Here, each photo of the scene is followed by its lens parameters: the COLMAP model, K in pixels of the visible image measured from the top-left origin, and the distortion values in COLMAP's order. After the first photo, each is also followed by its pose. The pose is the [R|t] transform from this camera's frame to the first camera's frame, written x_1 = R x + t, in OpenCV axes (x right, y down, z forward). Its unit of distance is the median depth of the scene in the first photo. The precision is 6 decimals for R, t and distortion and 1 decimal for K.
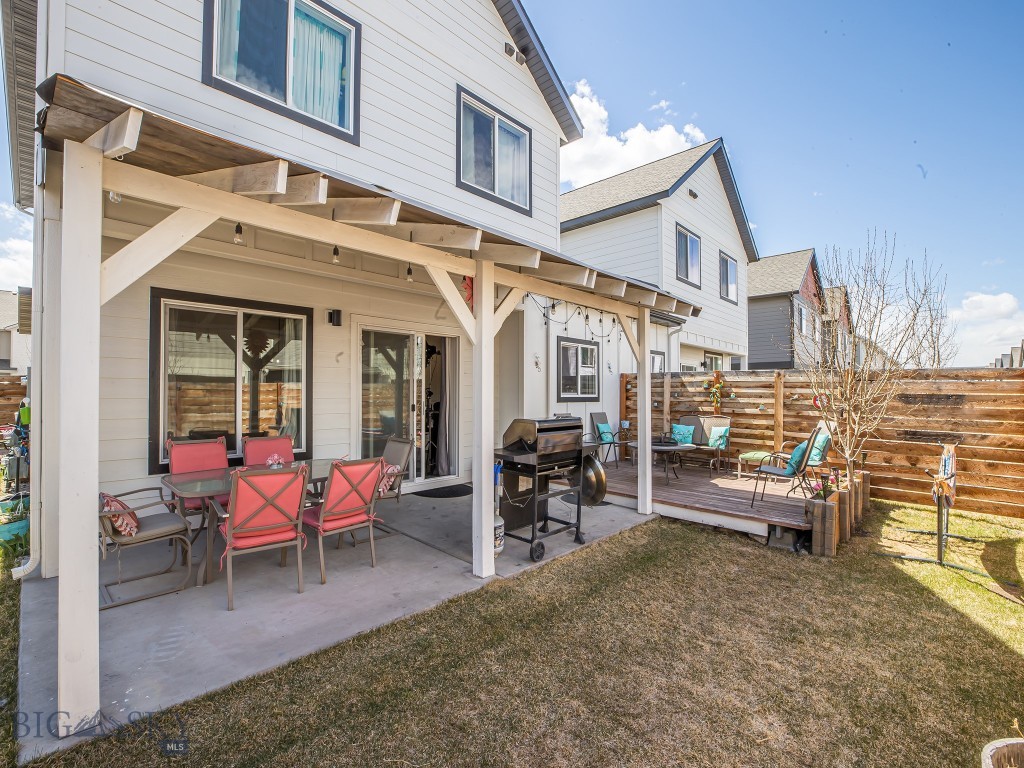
lens RADIAL K [[470.2, 0, 521.3], [0, 470.2, 391.2], [0, 0, 1]] dist [-0.035727, 0.006233]
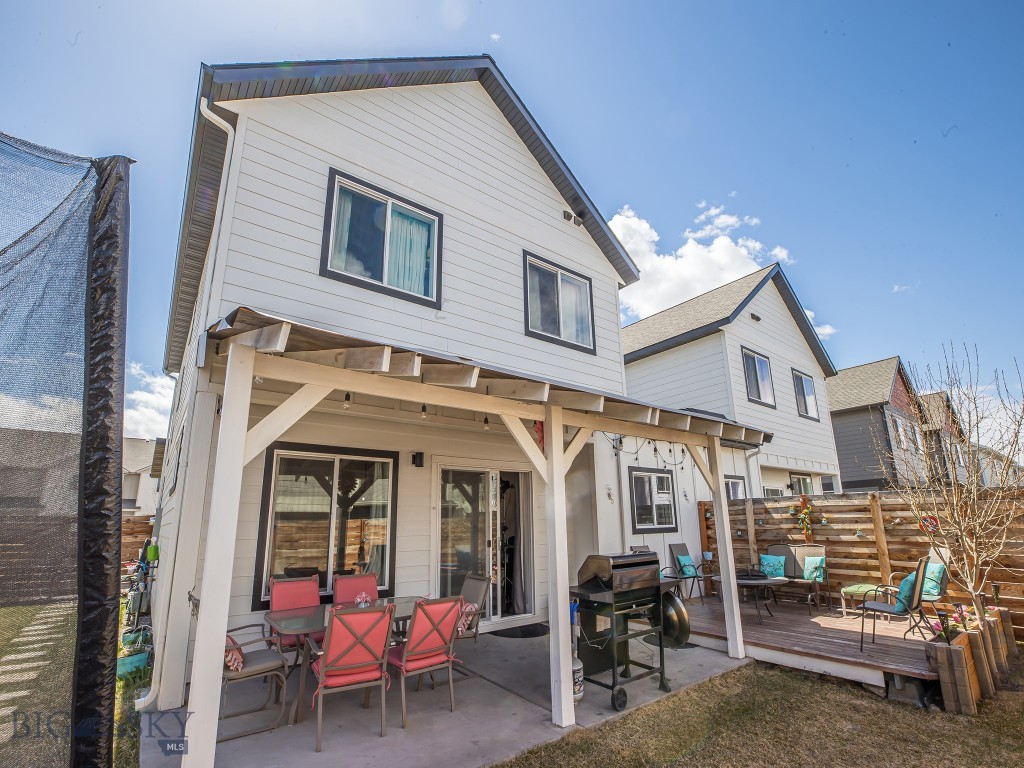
lens RADIAL K [[476.7, 0, 521.7], [0, 476.7, 411.0], [0, 0, 1]] dist [-0.042255, 0.011289]
pose [[0.987981, -0.055550, -0.144250, 0.006304], [0.022135, 0.974421, -0.223636, -0.014492], [0.152983, 0.217755, 0.963939, -0.056590]]
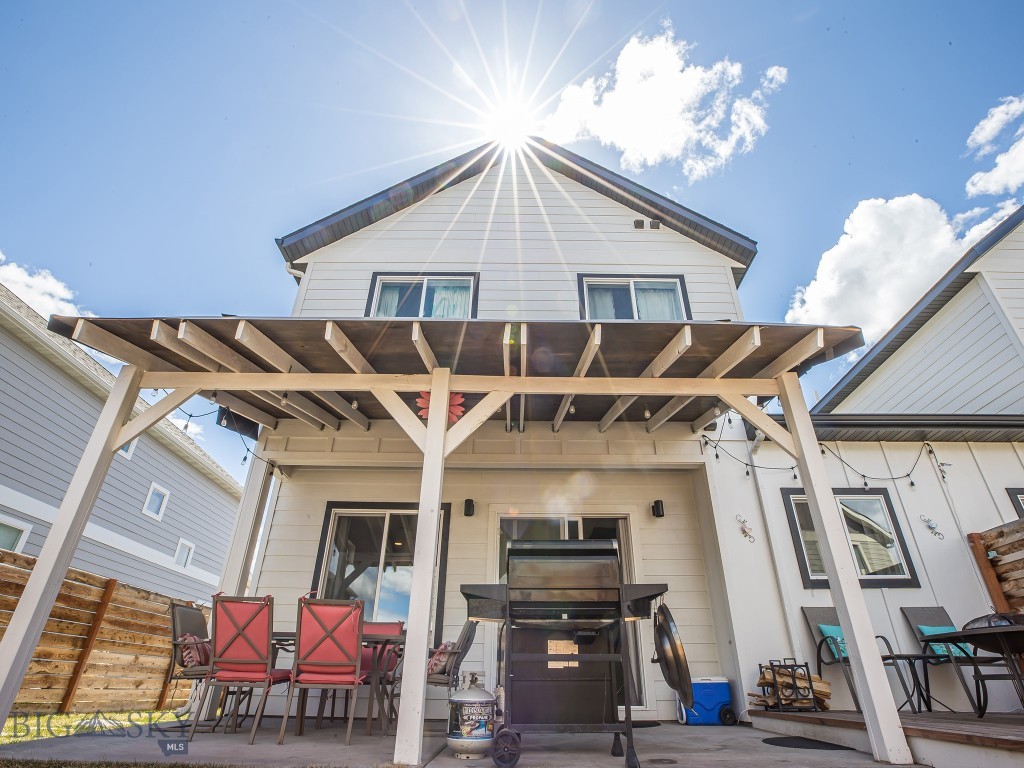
lens RADIAL K [[511.6, 0, 502.1], [0, 511.6, 419.3], [0, 0, 1]] dist [-0.041377, 0.002612]
pose [[0.674111, -0.348392, -0.651304, 0.449997], [-0.007696, 0.878413, -0.477841, 0.207644], [0.738590, 0.327131, 0.589466, 0.354923]]
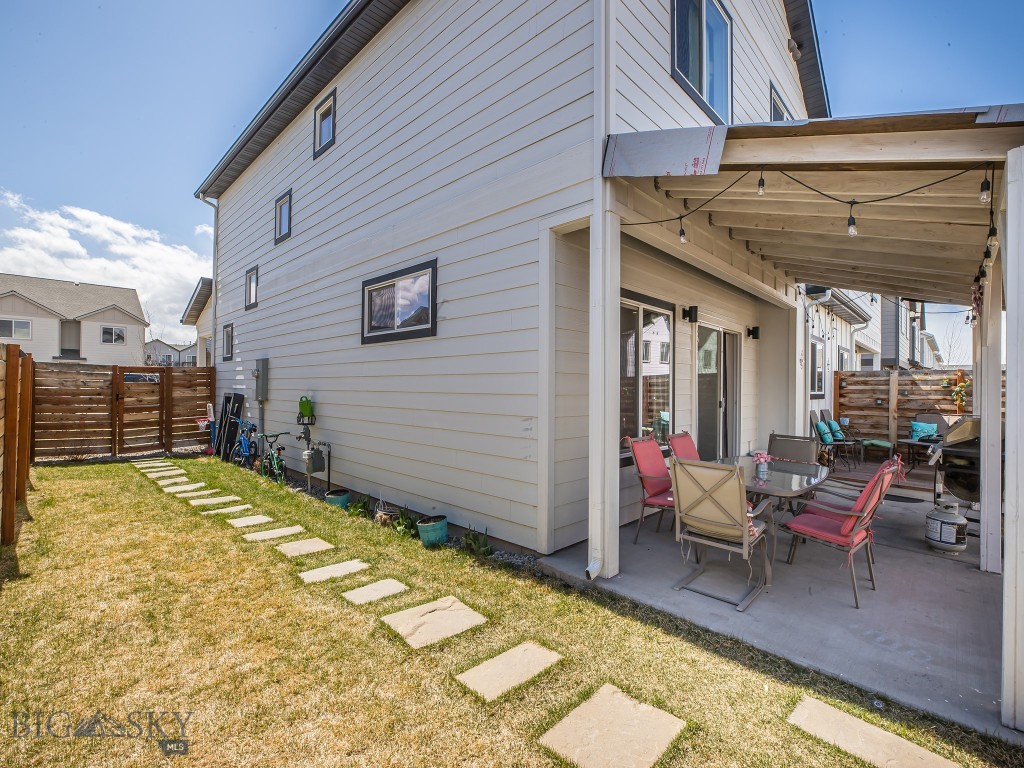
lens RADIAL K [[470.2, 0, 514.6], [0, 470.2, 372.8], [0, 0, 1]] dist [-0.035727, 0.006233]
pose [[0.999859, 0.009853, -0.013611, -0.772335], [-0.010206, 0.999608, -0.026081, -0.001280], [0.013349, 0.026217, 0.999567, -0.002173]]
